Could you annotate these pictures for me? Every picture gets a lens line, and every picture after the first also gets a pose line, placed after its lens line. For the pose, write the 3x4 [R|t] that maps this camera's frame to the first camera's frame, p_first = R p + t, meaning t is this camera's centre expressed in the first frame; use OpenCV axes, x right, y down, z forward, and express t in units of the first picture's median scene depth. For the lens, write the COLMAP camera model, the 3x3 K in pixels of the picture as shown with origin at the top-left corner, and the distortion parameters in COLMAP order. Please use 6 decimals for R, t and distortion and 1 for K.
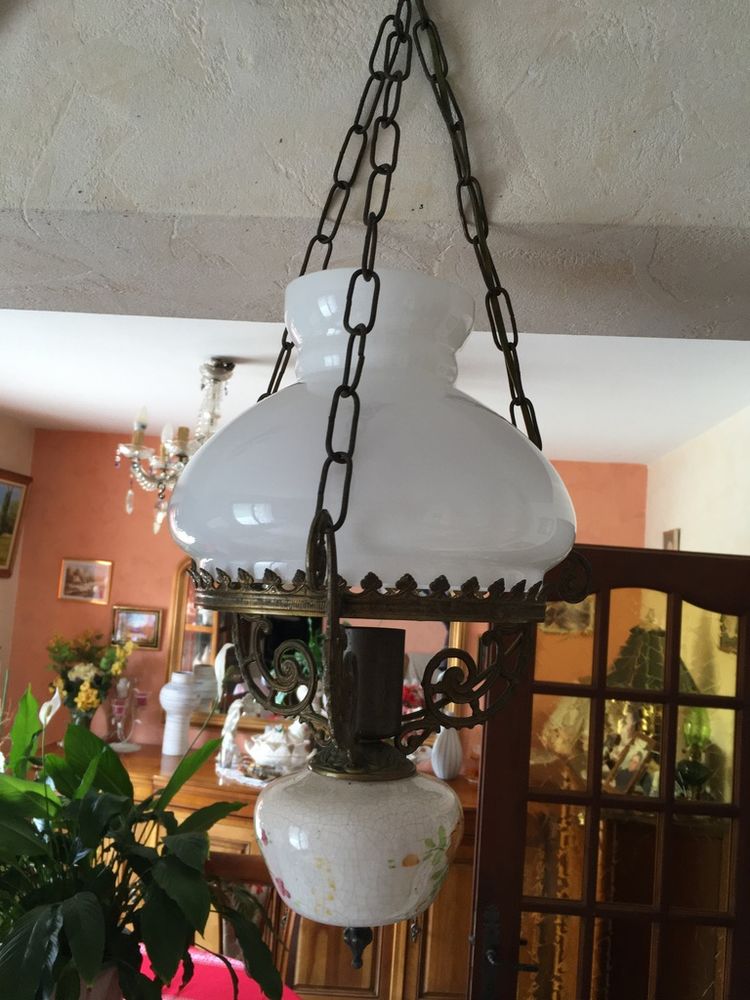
lens RADIAL K [[858.1, 0, 375.0], [0, 858.1, 500.0], [0, 0, 1]] dist [0.065916, -0.120180]
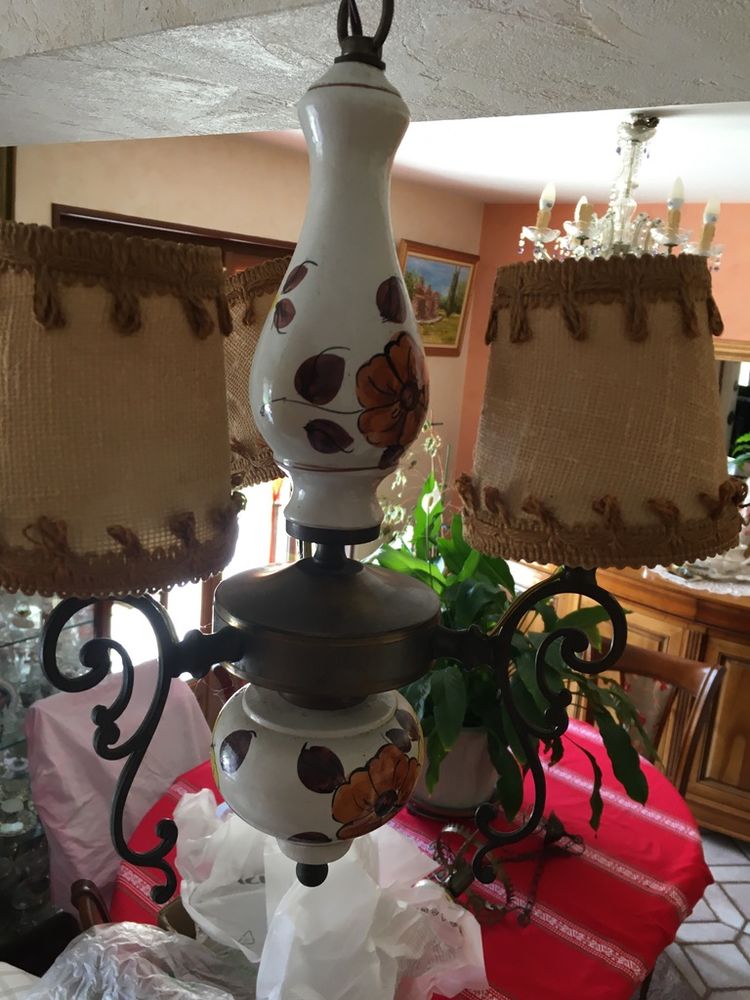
lens RADIAL K [[858.1, 0, 375.0], [0, 858.1, 500.0], [0, 0, 1]] dist [0.065916, -0.120180]
pose [[0.847254, 0.114294, -0.518747, 0.083867], [0.029602, 0.964901, 0.260941, -0.026944], [0.530363, -0.236439, 0.814132, 0.075541]]
